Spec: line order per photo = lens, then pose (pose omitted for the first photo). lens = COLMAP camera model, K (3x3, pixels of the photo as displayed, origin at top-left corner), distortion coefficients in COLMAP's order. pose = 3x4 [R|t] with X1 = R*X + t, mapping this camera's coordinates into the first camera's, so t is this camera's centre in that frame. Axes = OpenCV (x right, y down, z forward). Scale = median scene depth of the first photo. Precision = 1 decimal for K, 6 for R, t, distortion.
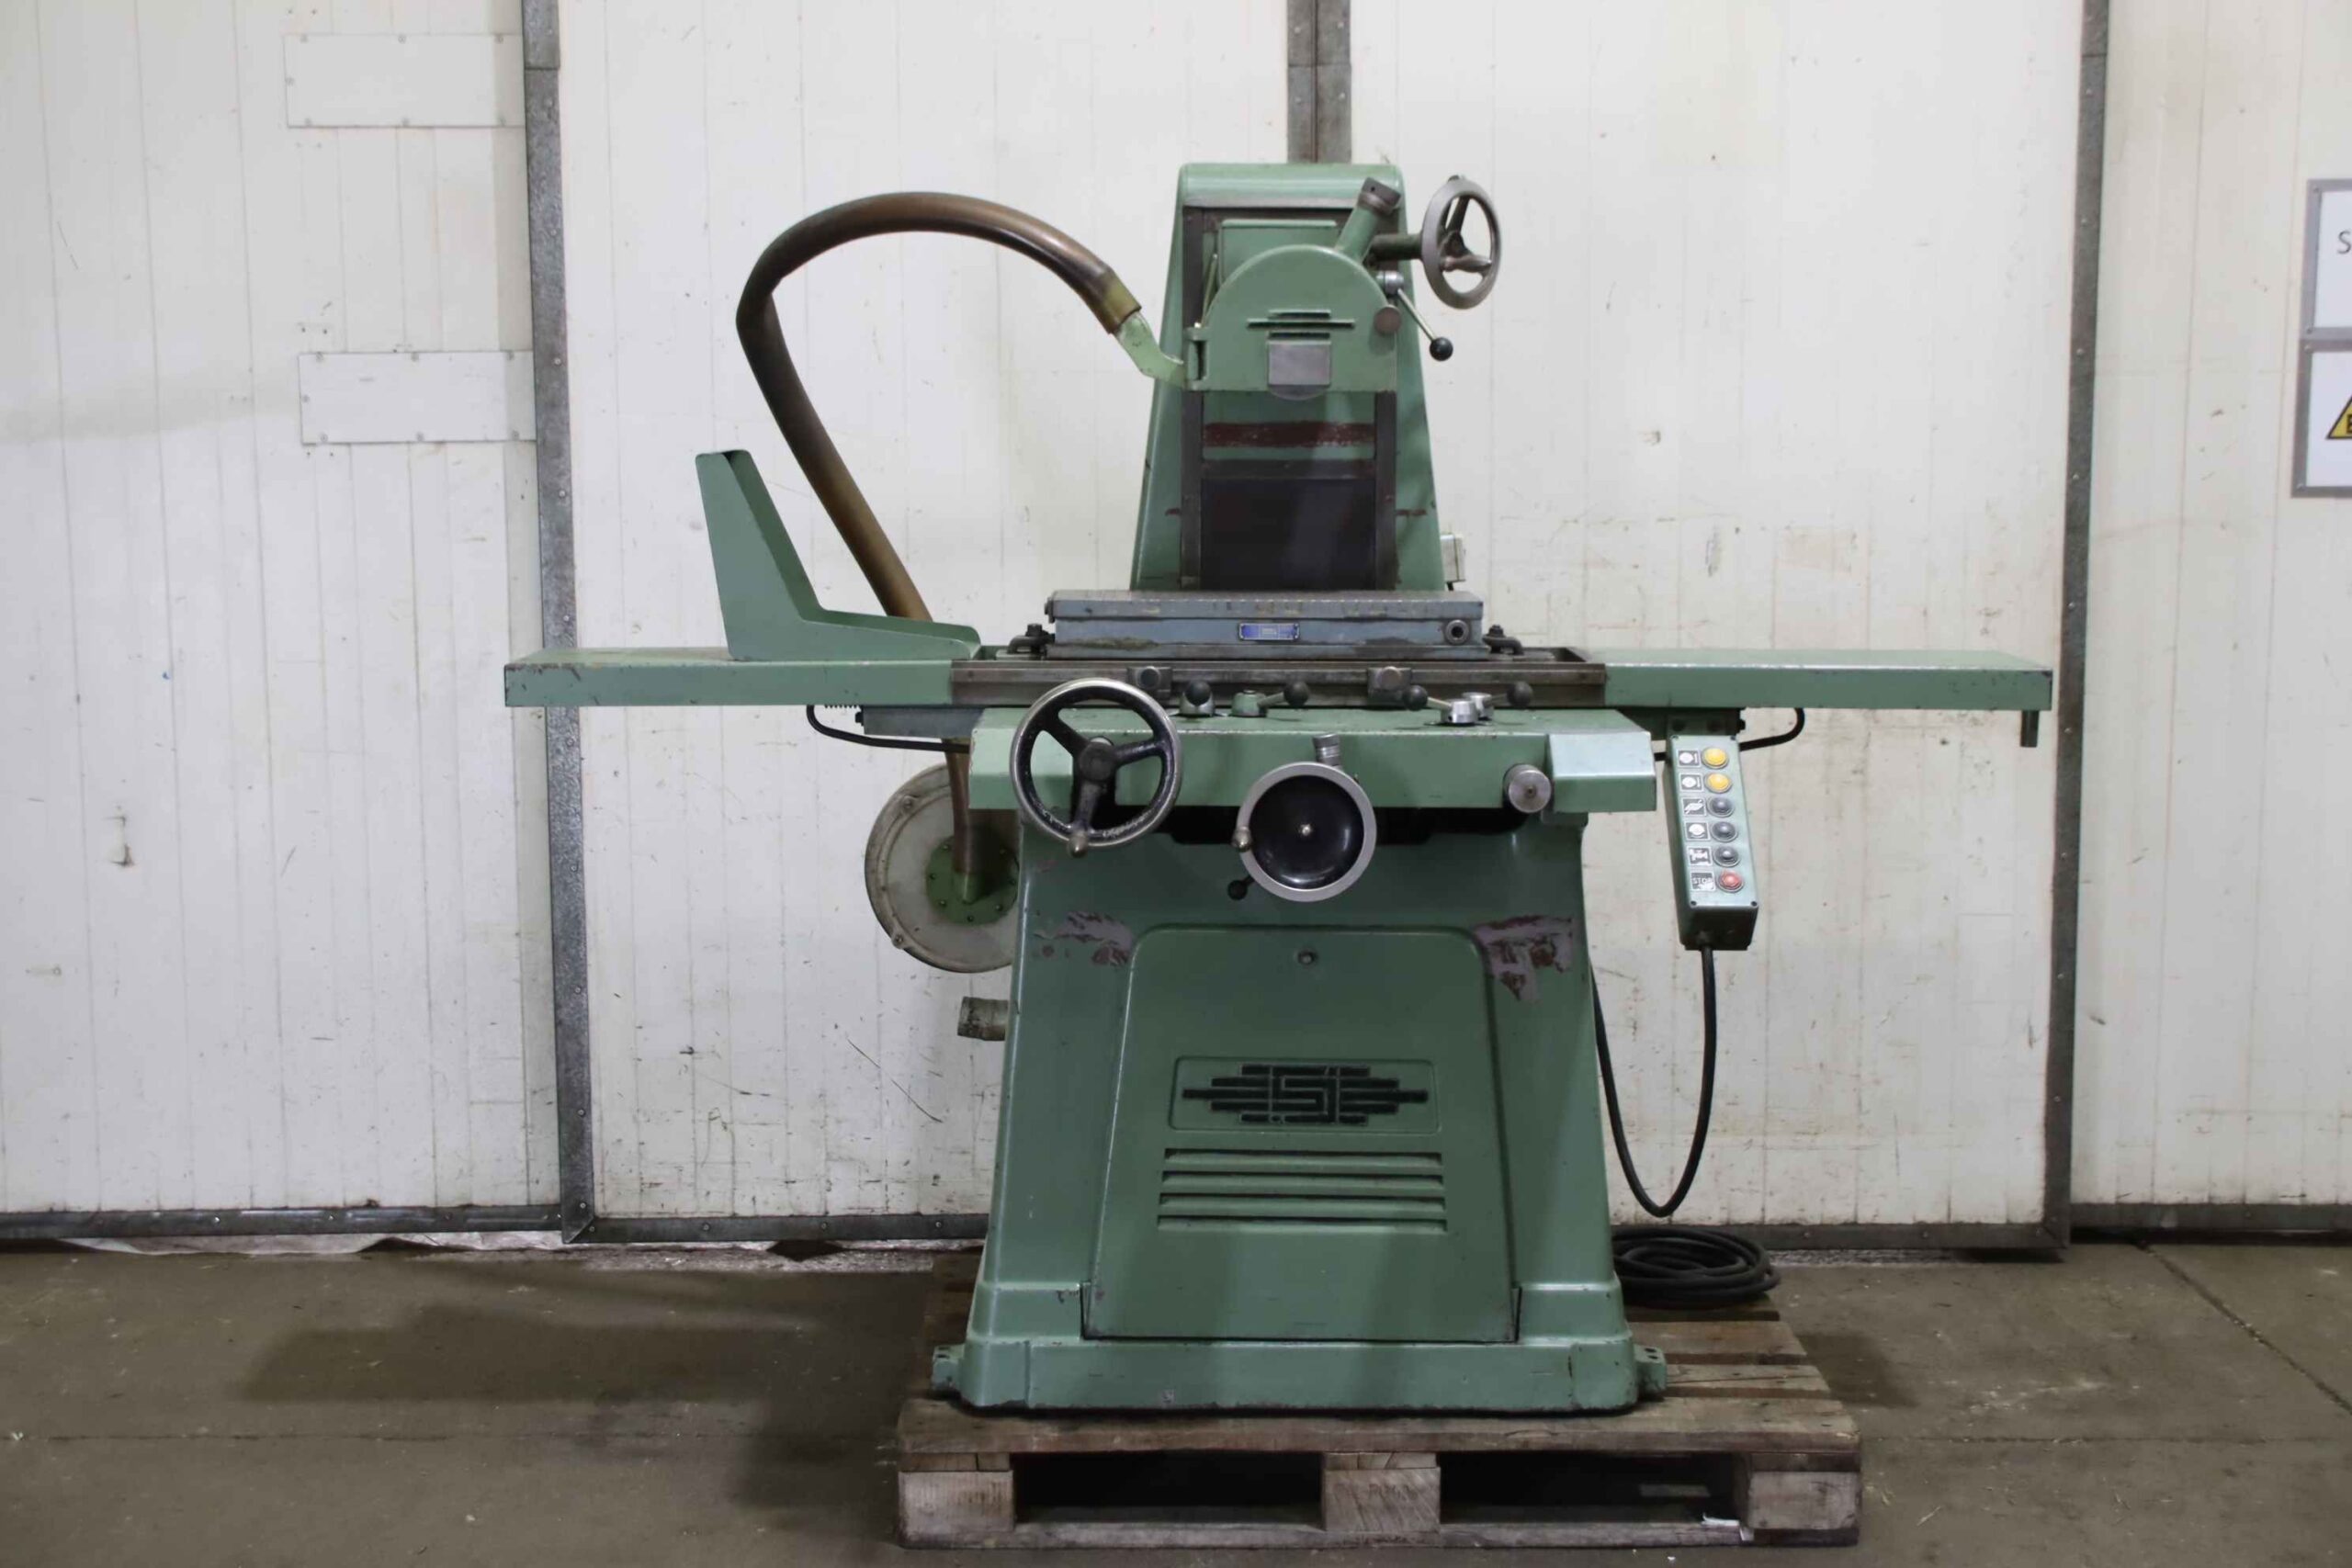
lens RADIAL K [[3135.9, 0, 1176.0], [0, 3135.9, 784.0], [0, 0, 1]] dist [0.010844, 0.014888]
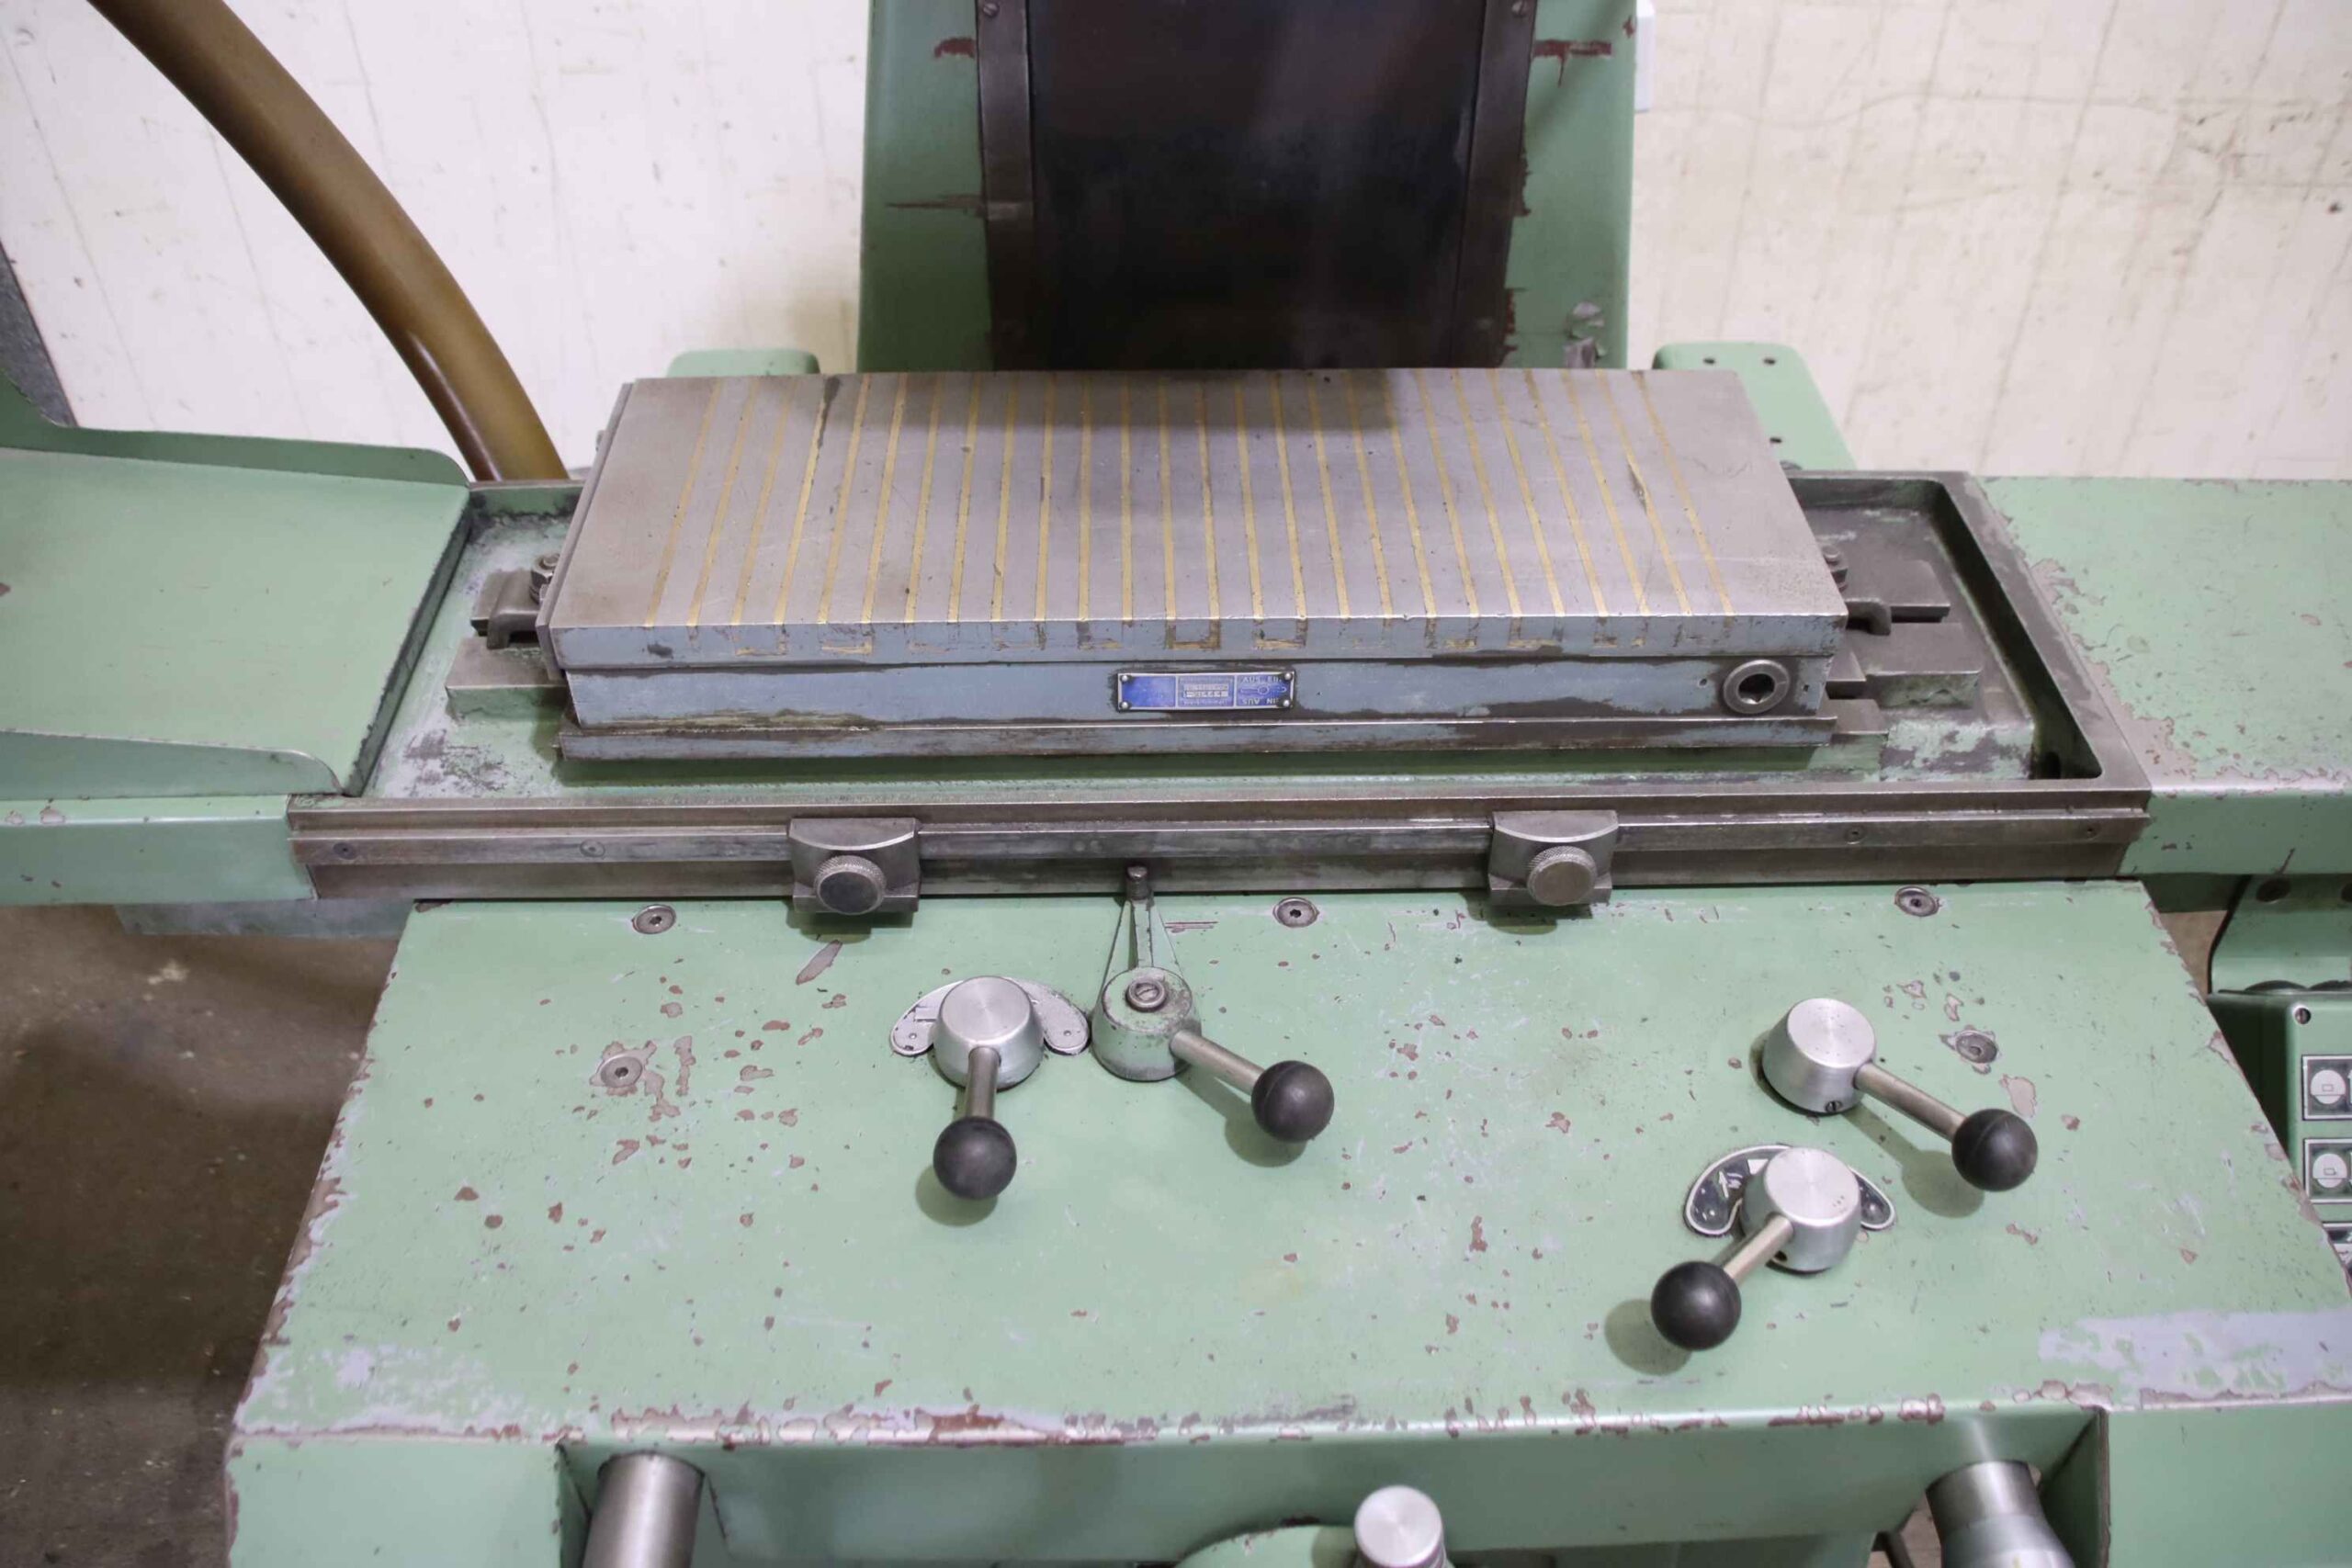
lens RADIAL K [[1971.5, 0, 1208.4], [0, 1971.5, 784.0], [0, 0, 1]] dist [-0.160735, 0.132696]
pose [[0.999375, -0.015692, 0.031669, 0.023009], [-0.005438, 0.817093, 0.576480, -0.161777], [-0.034922, -0.576292, 0.816498, 0.821815]]
